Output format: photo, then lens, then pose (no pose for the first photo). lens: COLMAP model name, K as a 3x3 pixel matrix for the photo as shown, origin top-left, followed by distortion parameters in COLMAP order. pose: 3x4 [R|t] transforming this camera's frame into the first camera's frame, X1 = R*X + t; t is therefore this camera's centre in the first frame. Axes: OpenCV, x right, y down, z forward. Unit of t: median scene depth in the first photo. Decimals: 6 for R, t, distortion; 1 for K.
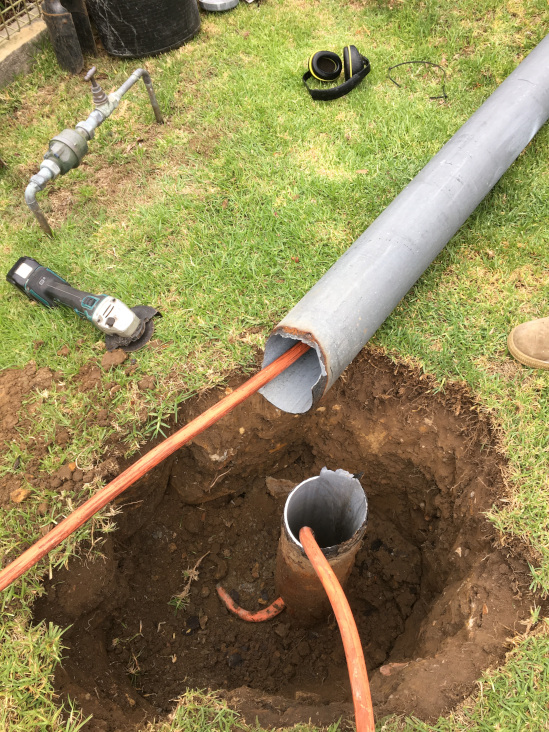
lens RADIAL K [[622.3, 0, 274.5], [0, 622.3, 366.0], [0, 0, 1]] dist [0.064413, -0.081740]
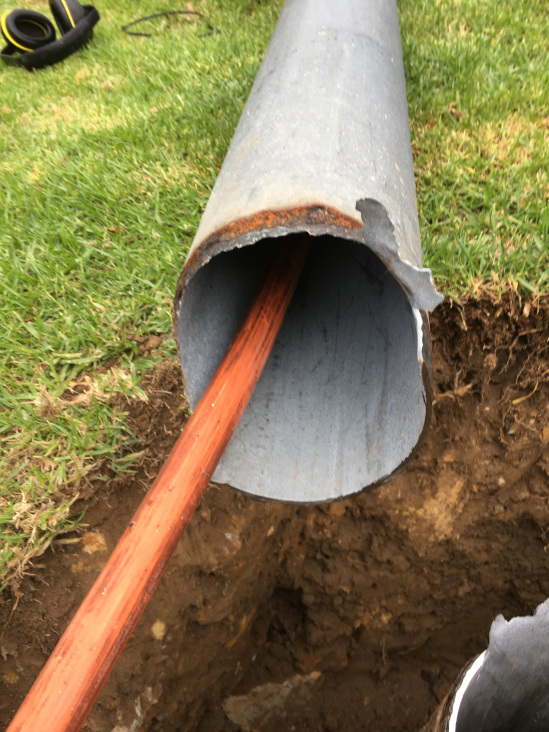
lens RADIAL K [[625.2, 0, 274.0], [0, 625.2, 389.4], [0, 0, 1]] dist [0.068123, -0.068889]
pose [[0.871097, -0.344168, 0.350340, -0.078601], [0.403099, 0.908553, -0.109733, 0.041763], [-0.280536, 0.236811, 0.930172, 0.602461]]
